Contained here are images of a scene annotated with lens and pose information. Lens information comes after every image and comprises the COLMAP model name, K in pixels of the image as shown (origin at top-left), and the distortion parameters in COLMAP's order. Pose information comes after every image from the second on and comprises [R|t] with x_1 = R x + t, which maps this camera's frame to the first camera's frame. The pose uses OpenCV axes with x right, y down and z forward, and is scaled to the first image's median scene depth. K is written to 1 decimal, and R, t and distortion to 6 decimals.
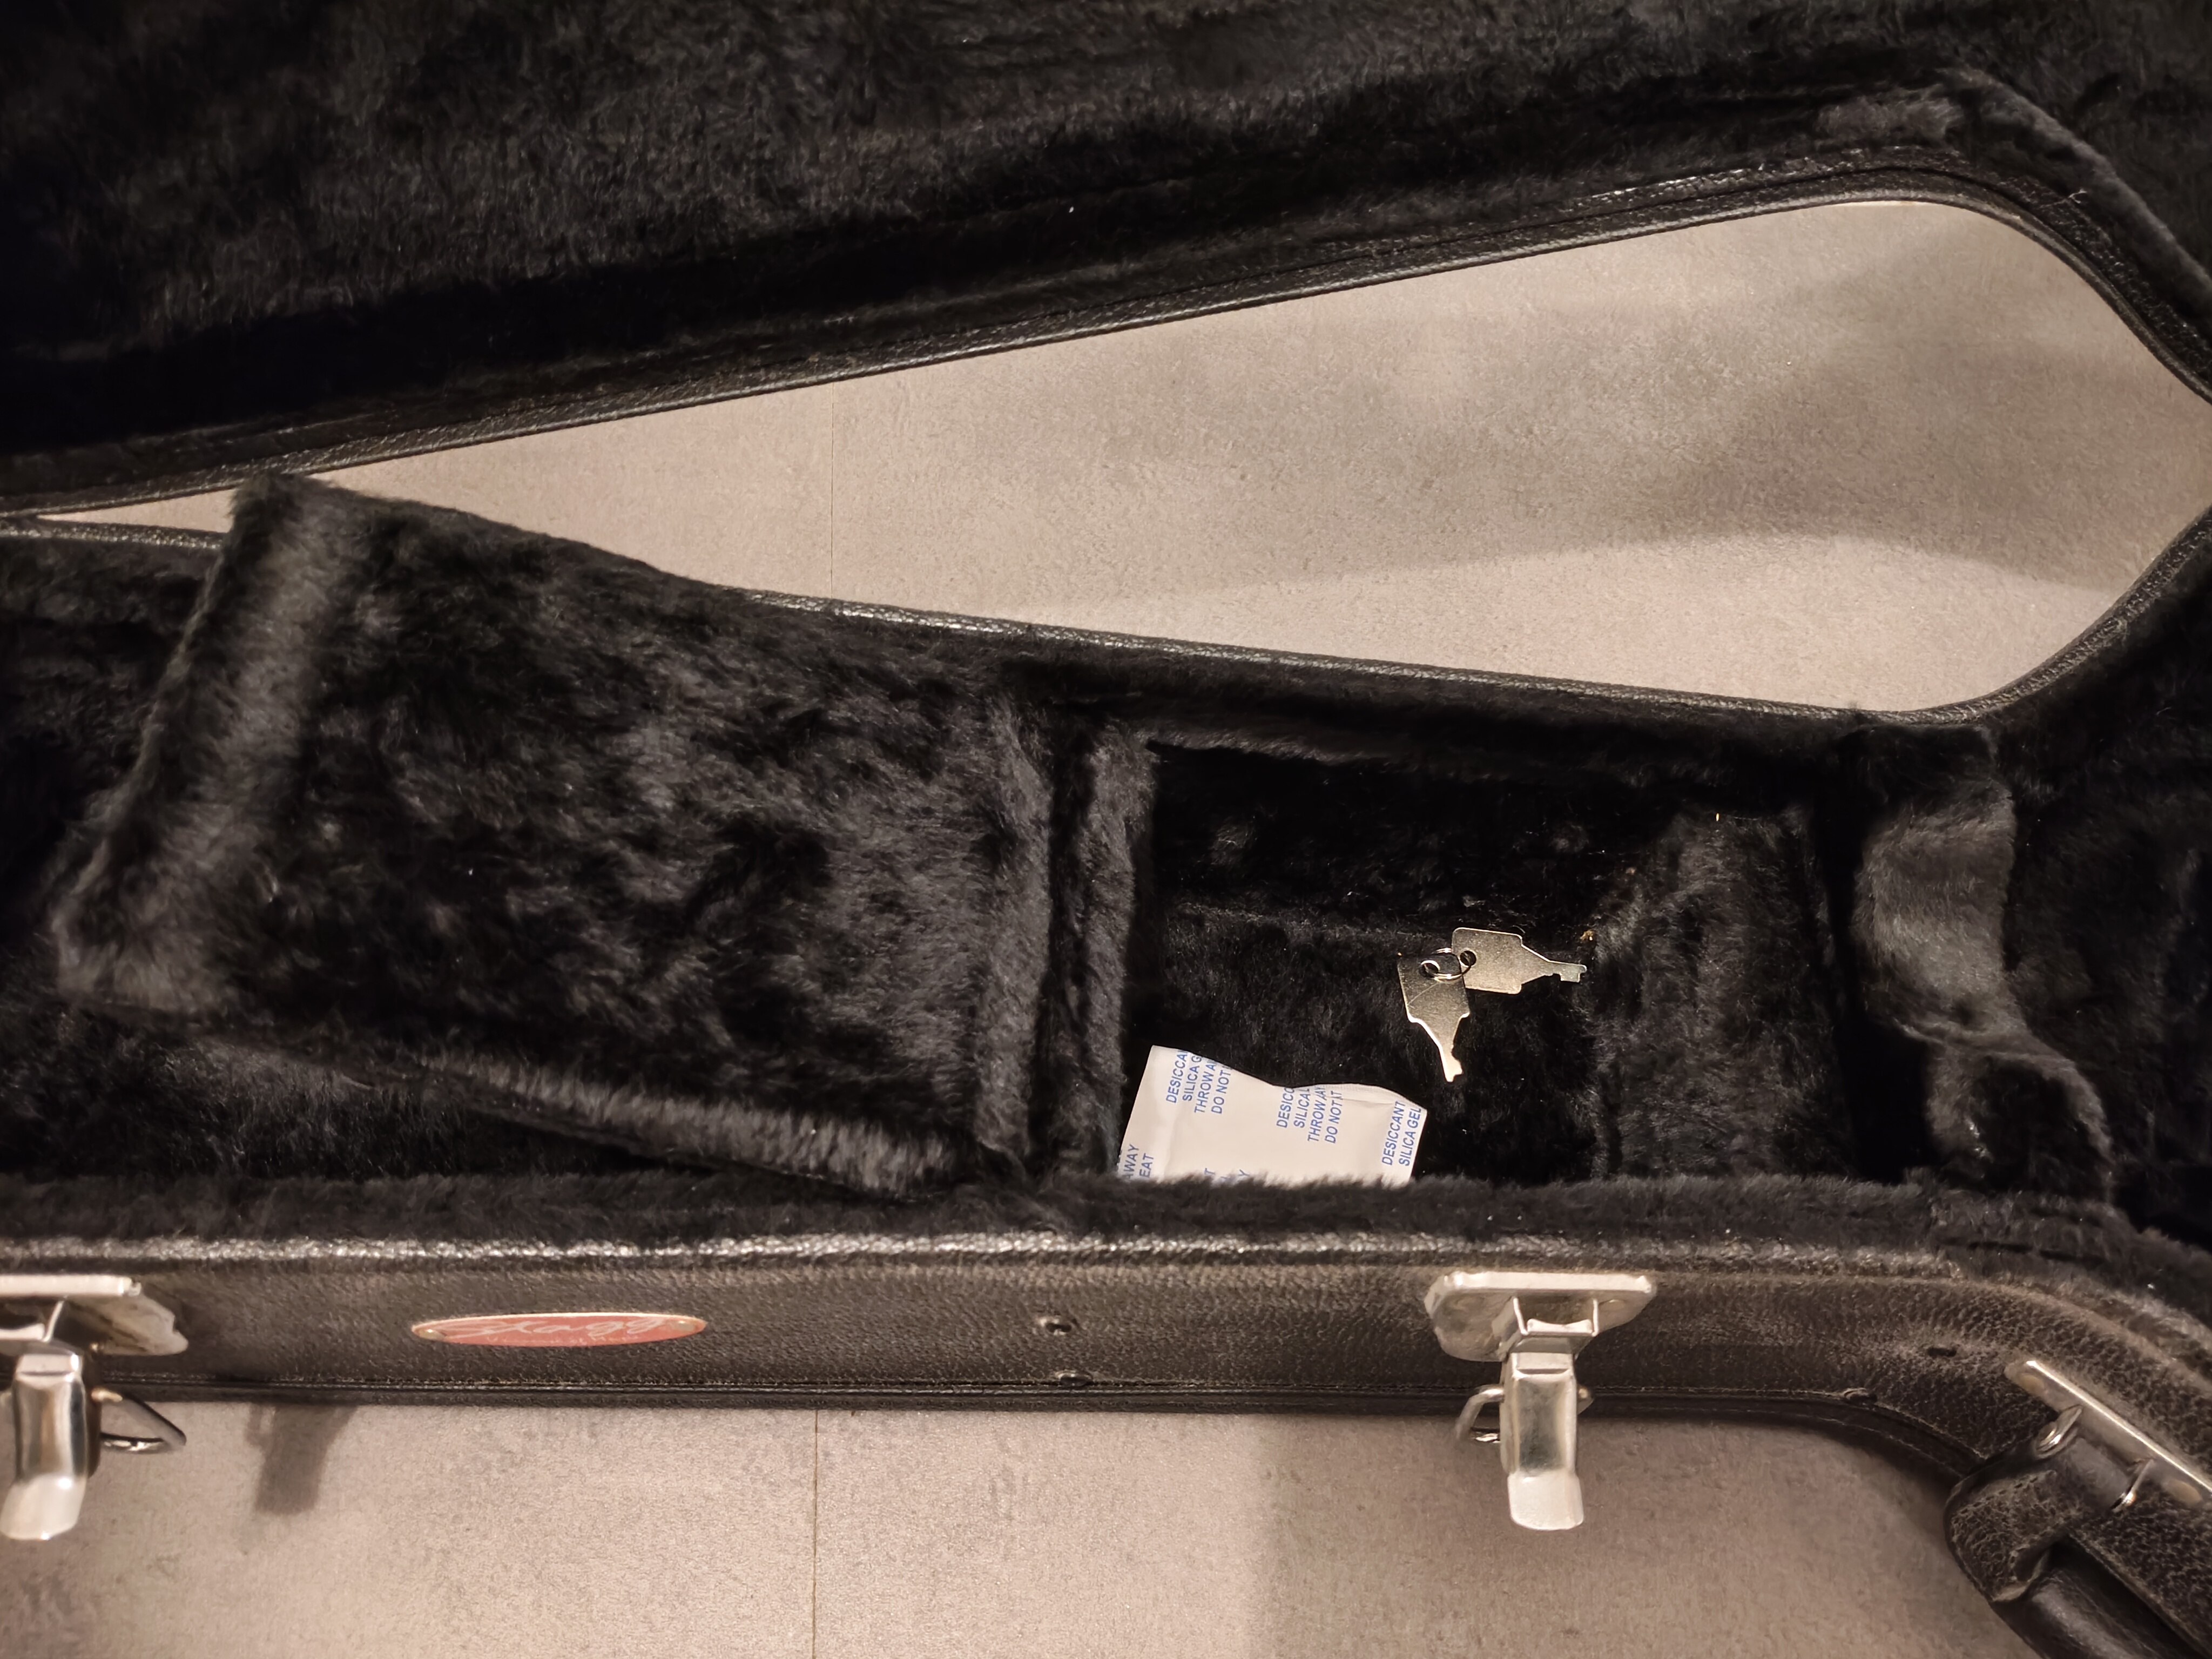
lens RADIAL K [[1665.0, 0, 1101.3], [0, 1665.0, 828.1], [0, 0, 1]] dist [-0.021283, -0.002350]
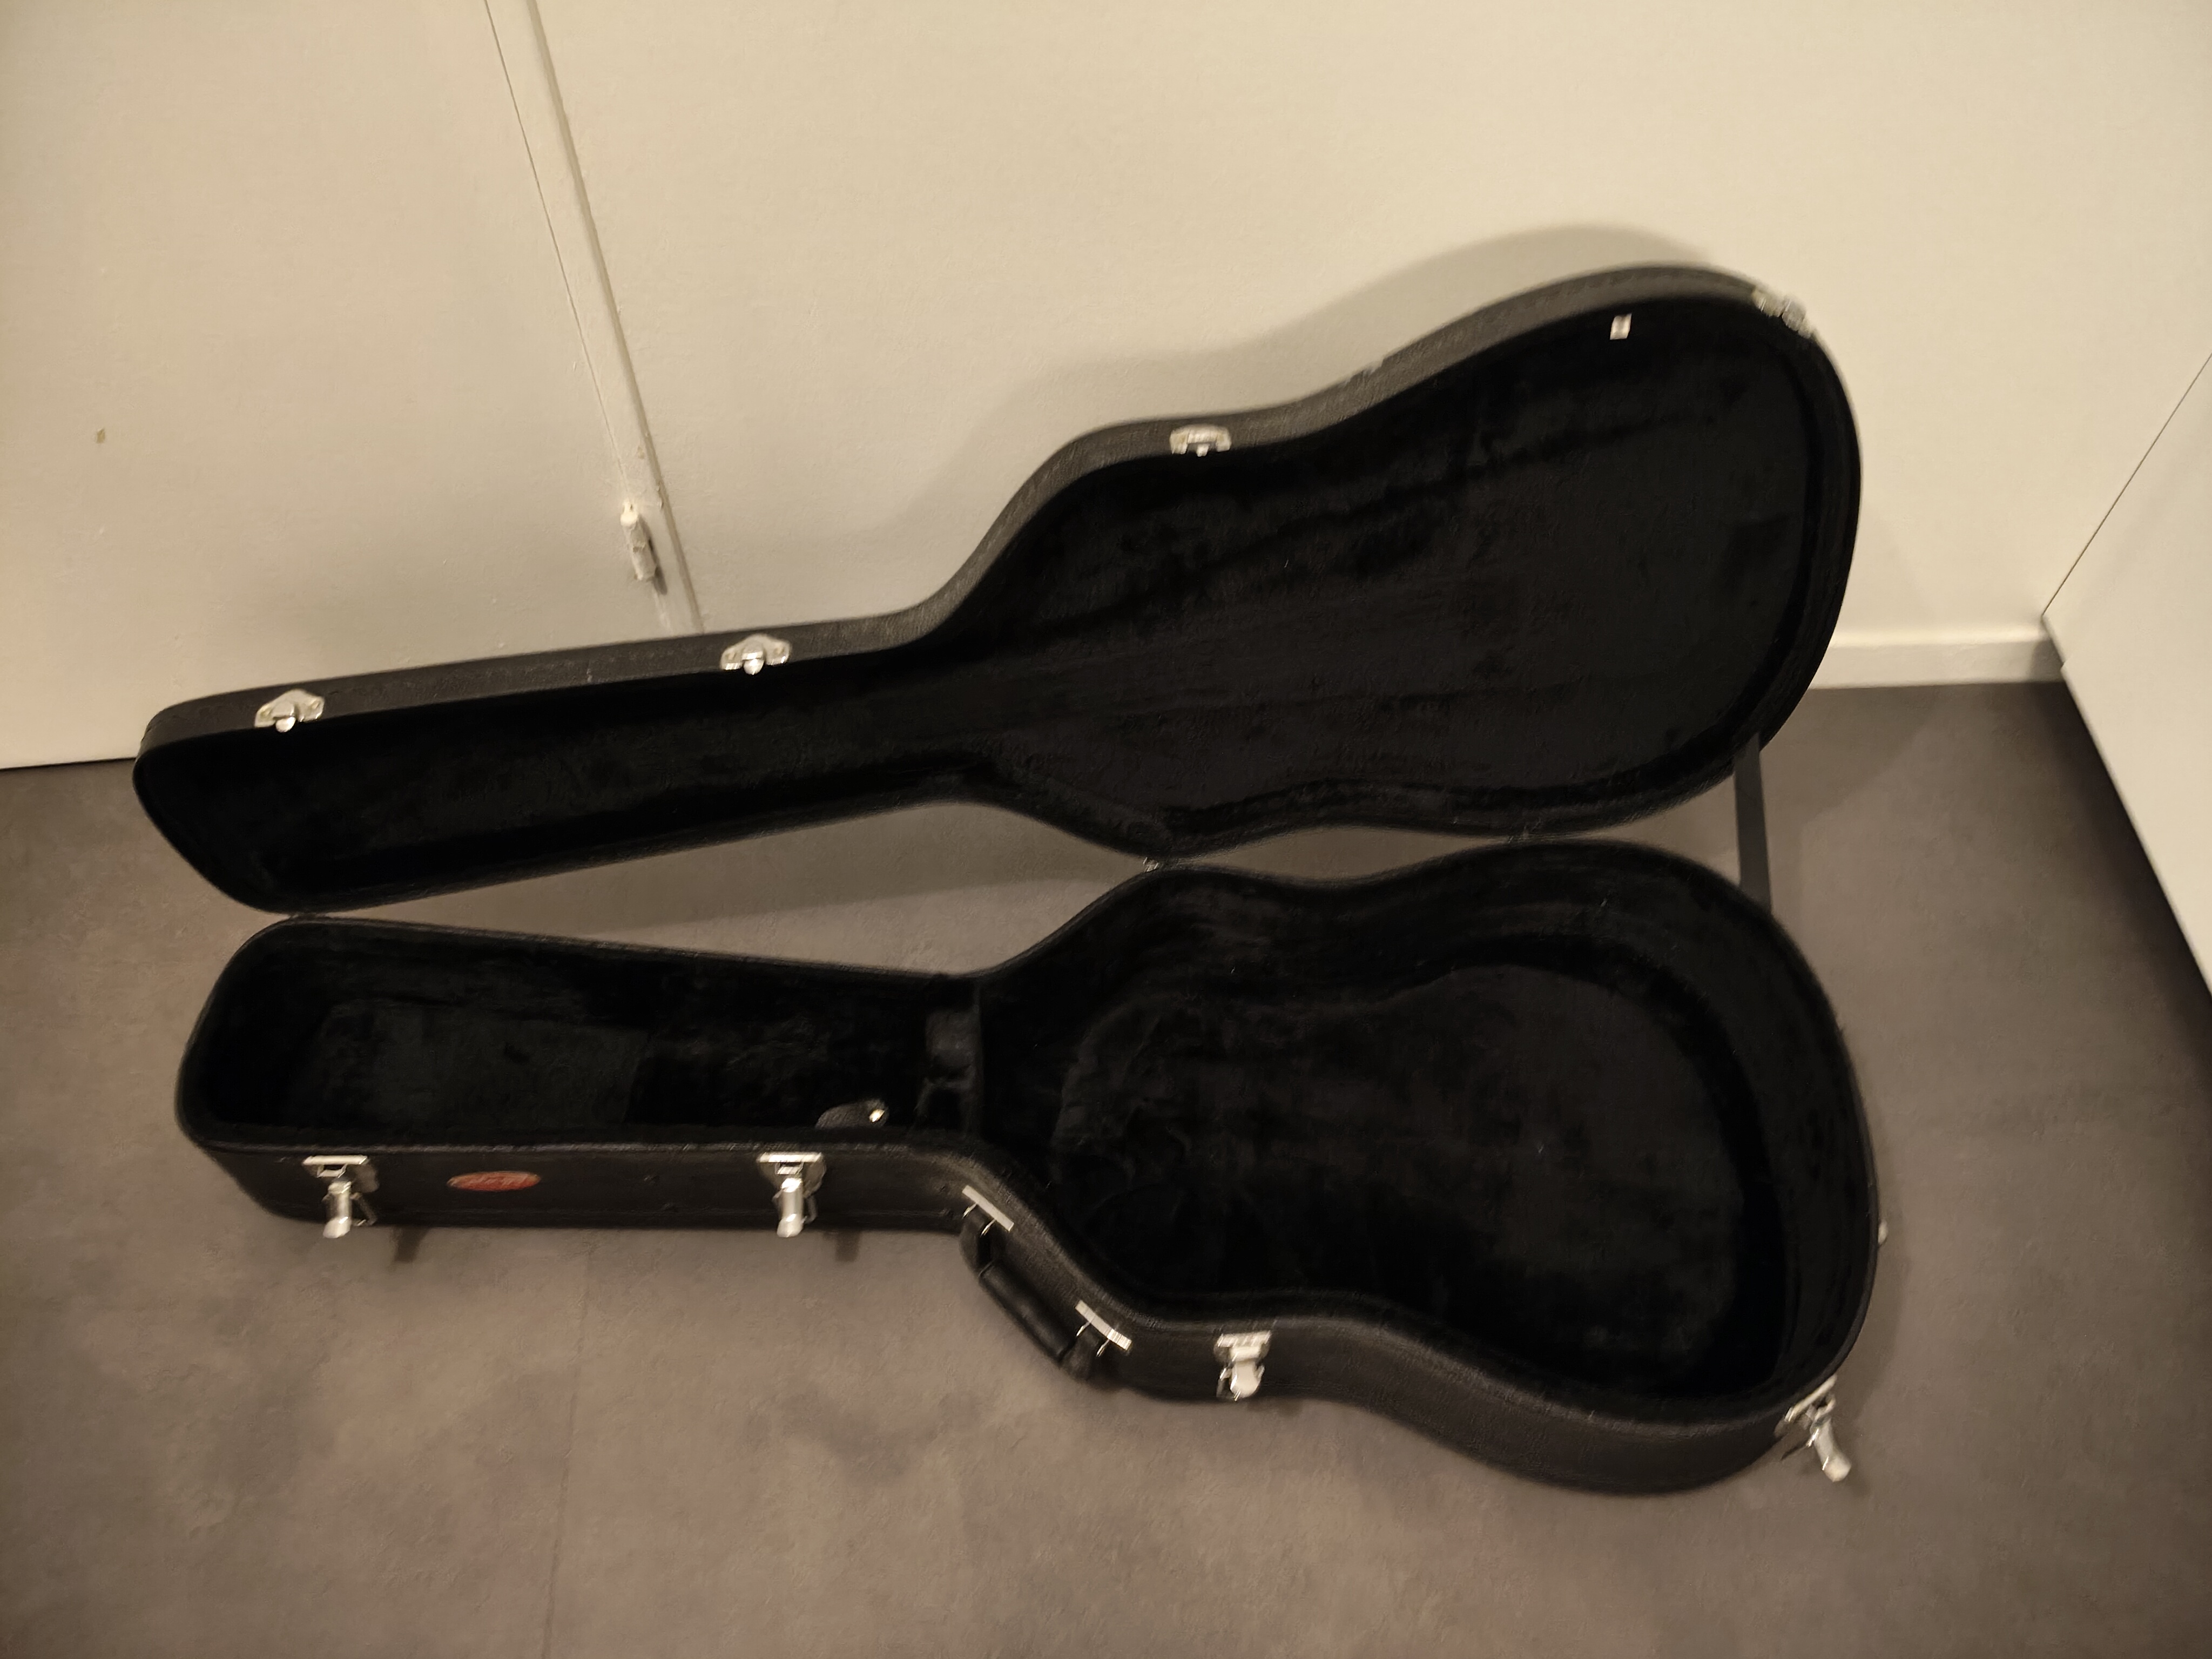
lens RADIAL K [[1665.0, 0, 1105.9], [0, 1665.0, 832.2], [0, 0, 1]] dist [-0.021283, -0.002350]
pose [[0.999029, -0.019968, -0.039280, 1.018464], [0.016260, 0.995575, -0.092555, -0.050829], [0.040955, 0.091826, 0.994933, -2.252804]]
